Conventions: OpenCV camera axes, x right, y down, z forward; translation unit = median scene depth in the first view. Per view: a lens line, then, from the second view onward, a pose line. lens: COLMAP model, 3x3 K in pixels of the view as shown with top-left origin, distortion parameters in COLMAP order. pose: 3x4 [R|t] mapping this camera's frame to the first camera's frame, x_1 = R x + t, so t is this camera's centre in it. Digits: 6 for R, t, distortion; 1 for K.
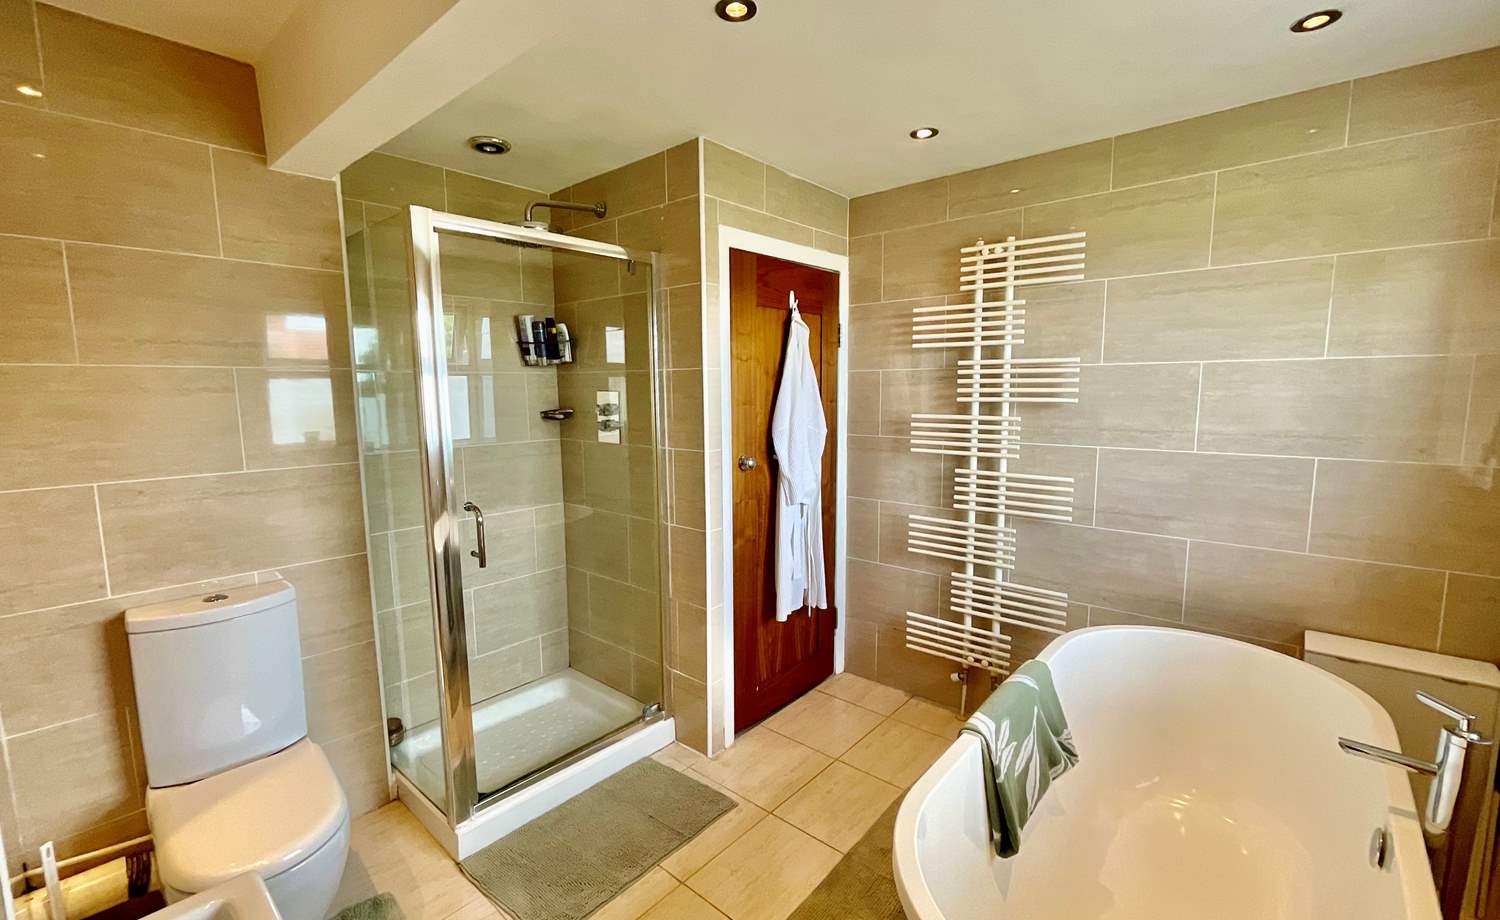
lens RADIAL K [[610.9, 0, 755.2], [0, 610.9, 456.0], [0, 0, 1]] dist [-0.001233, 0.000711]
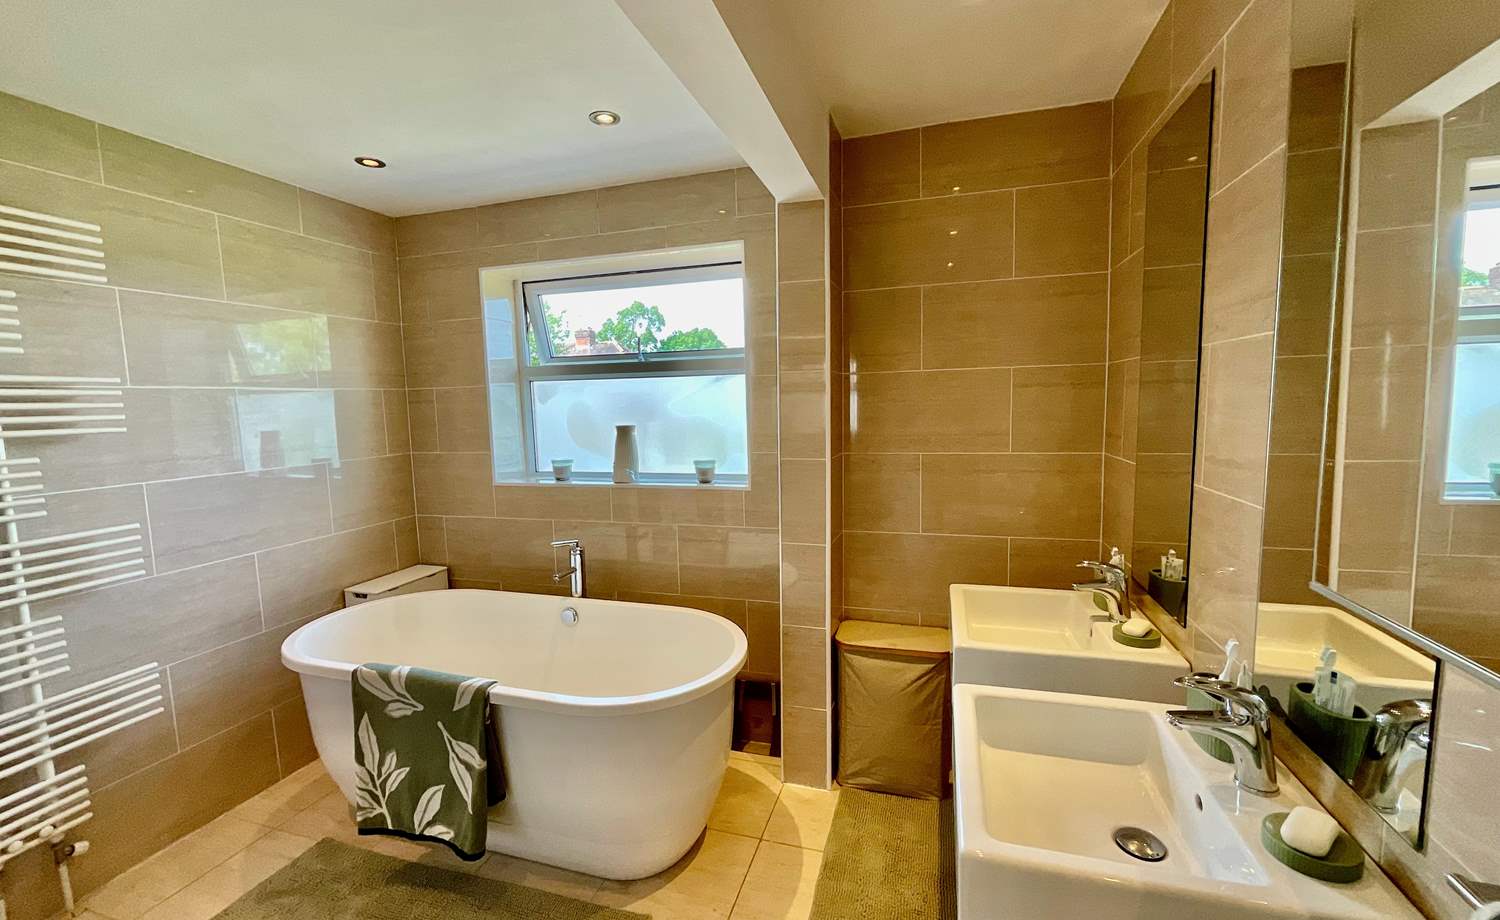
lens RADIAL K [[610.9, 0, 762.4], [0, 610.9, 465.0], [0, 0, 1]] dist [-0.001233, 0.000711]
pose [[-0.394993, -0.077770, 0.915387, -0.531491], [0.139320, 0.979815, 0.143360, -0.038896], [-0.908059, 0.184158, -0.376185, 0.493013]]
